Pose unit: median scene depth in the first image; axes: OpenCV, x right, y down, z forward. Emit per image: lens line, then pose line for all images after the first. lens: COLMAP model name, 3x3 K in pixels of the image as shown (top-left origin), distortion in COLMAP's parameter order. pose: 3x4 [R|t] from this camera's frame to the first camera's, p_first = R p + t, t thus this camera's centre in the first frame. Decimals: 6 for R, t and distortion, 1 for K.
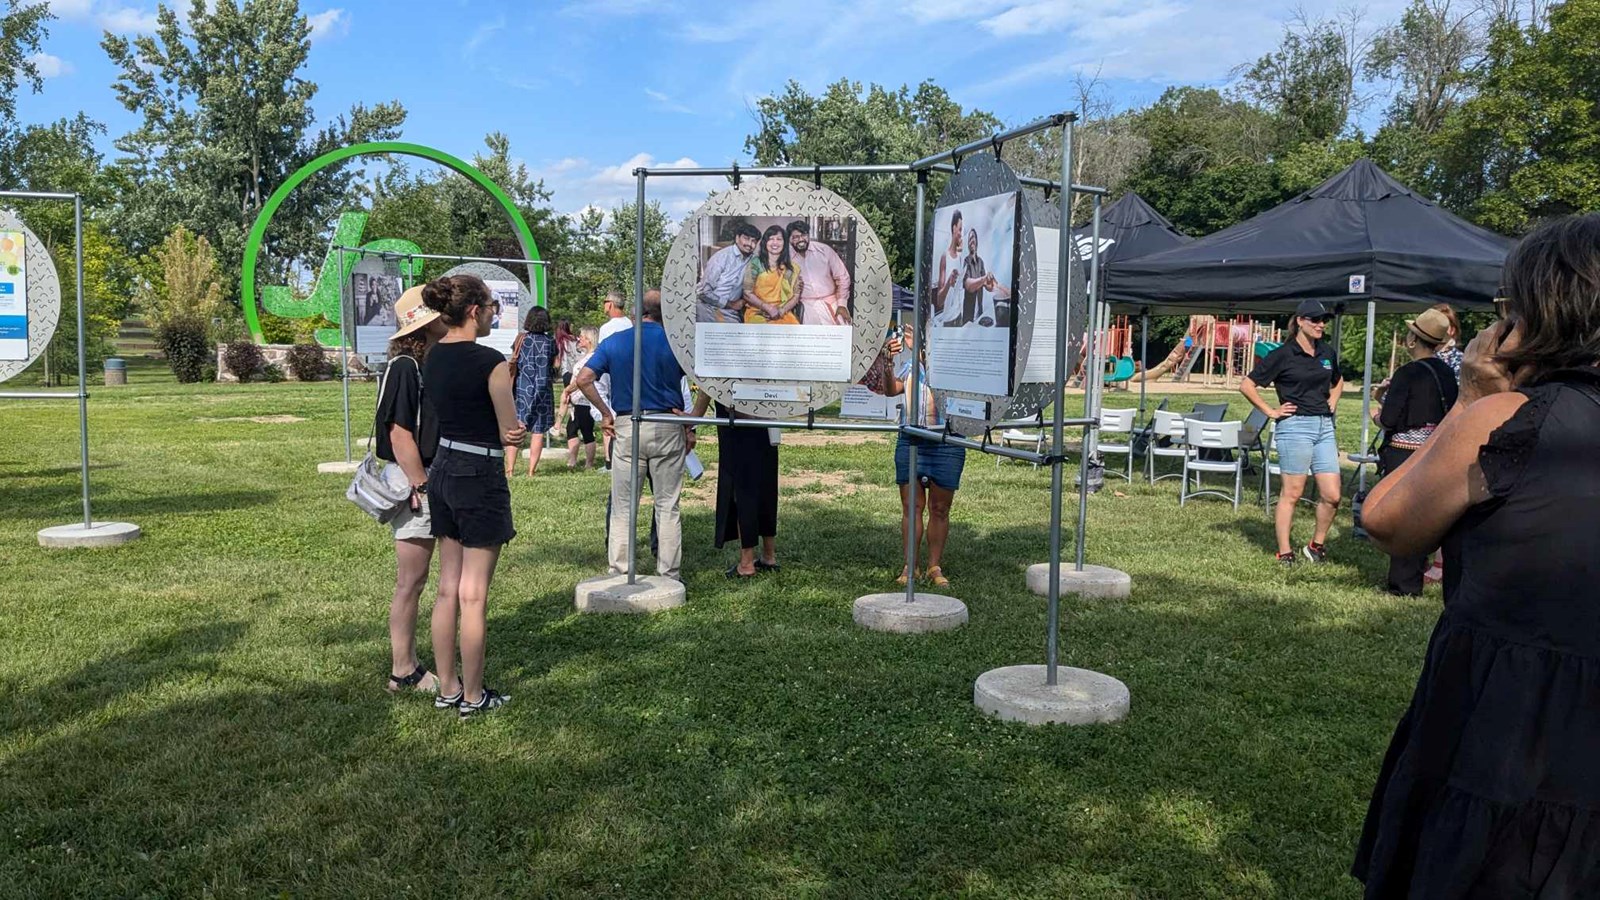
lens RADIAL K [[1341.7, 0, 841.9], [0, 1341.7, 498.1], [0, 0, 1]] dist [0.073384, -0.080956]
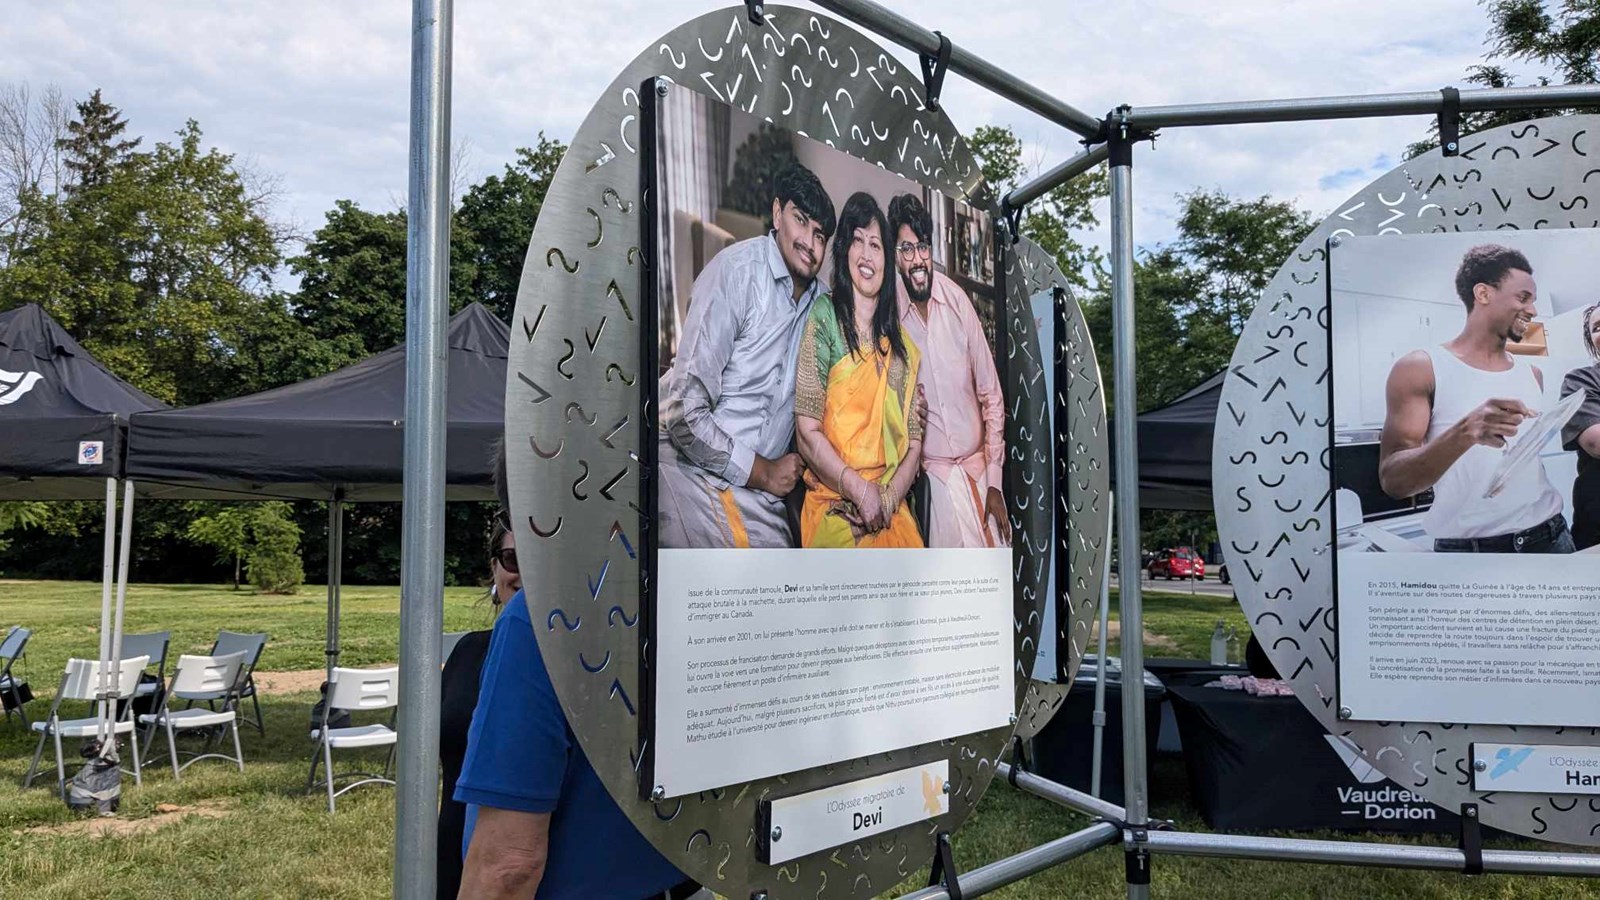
lens RADIAL K [[1289.6, 0, 800.7], [0, 1289.6, 465.2], [0, 0, 1]] dist [0.018225, -0.042528]
pose [[0.475631, 0.031602, 0.879077, -0.286275], [0.107117, 0.989836, -0.093540, -0.123825], [-0.873099, 0.138654, 0.467411, 0.892713]]
